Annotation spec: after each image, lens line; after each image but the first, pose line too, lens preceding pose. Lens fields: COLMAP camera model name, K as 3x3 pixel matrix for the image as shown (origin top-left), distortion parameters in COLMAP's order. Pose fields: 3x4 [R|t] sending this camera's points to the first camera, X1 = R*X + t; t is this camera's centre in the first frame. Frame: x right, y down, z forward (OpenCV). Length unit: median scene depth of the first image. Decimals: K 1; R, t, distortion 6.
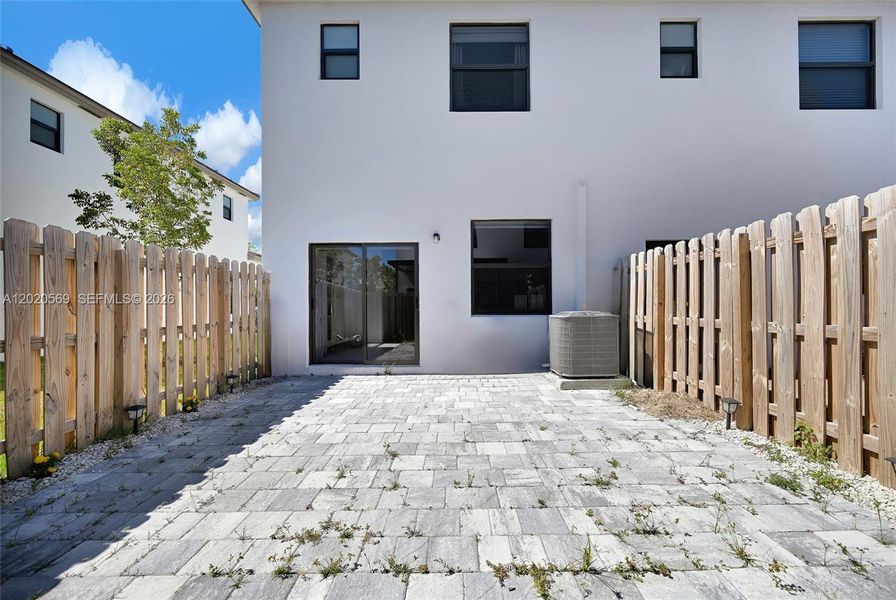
lens RADIAL K [[351.0, 0, 452.0], [0, 351.0, 301.0], [0, 0, 1]] dist [-0.000959, -0.000138]
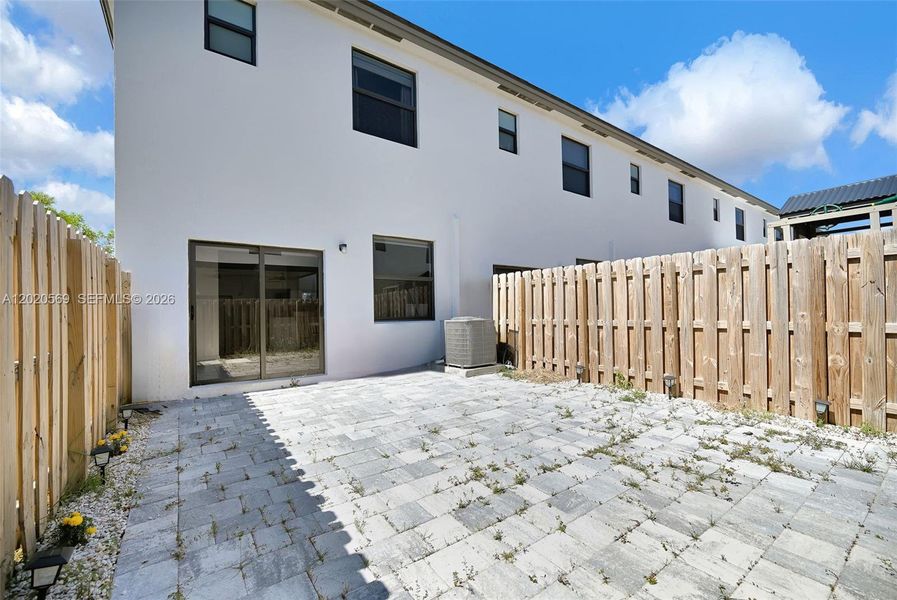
lens RADIAL K [[351.4, 0, 452.5], [0, 351.4, 301.0], [0, 0, 1]] dist [-0.000959, -0.000138]
pose [[0.821946, 0.011652, 0.569446, -0.701964], [0.002712, 0.999699, -0.024371, 0.005207], [-0.569559, 0.021576, 0.821668, -0.056913]]
